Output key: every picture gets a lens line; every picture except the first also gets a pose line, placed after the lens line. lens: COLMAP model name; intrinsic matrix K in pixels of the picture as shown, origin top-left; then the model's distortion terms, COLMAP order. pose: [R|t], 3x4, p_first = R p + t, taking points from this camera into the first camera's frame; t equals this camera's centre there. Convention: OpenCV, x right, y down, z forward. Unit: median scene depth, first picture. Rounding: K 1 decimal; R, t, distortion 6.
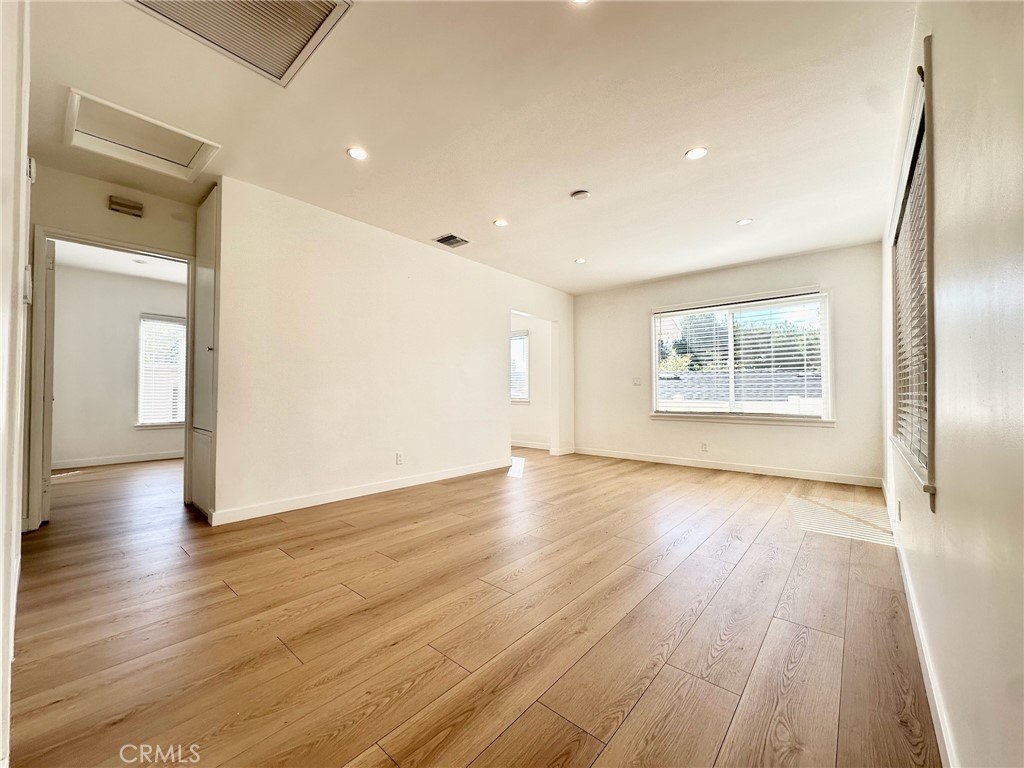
lens RADIAL K [[406.9, 0, 512.0], [0, 406.9, 384.0], [0, 0, 1]] dist [-0.002281, -0.000346]
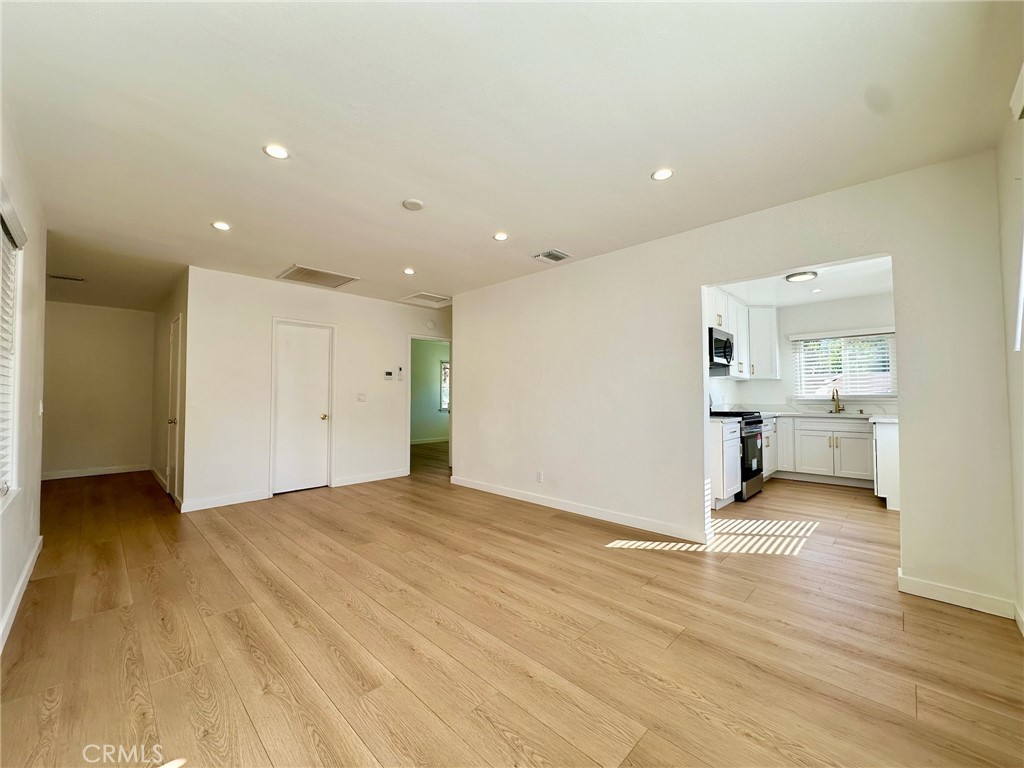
lens RADIAL K [[406.9, 0, 512.0], [0, 406.9, 384.0], [0, 0, 1]] dist [-0.002281, -0.000346]
pose [[-0.061294, -0.035298, -0.997495, 1.012167], [0.019171, 0.999148, -0.036535, -0.032362], [0.997936, -0.021362, -0.060565, 1.234576]]
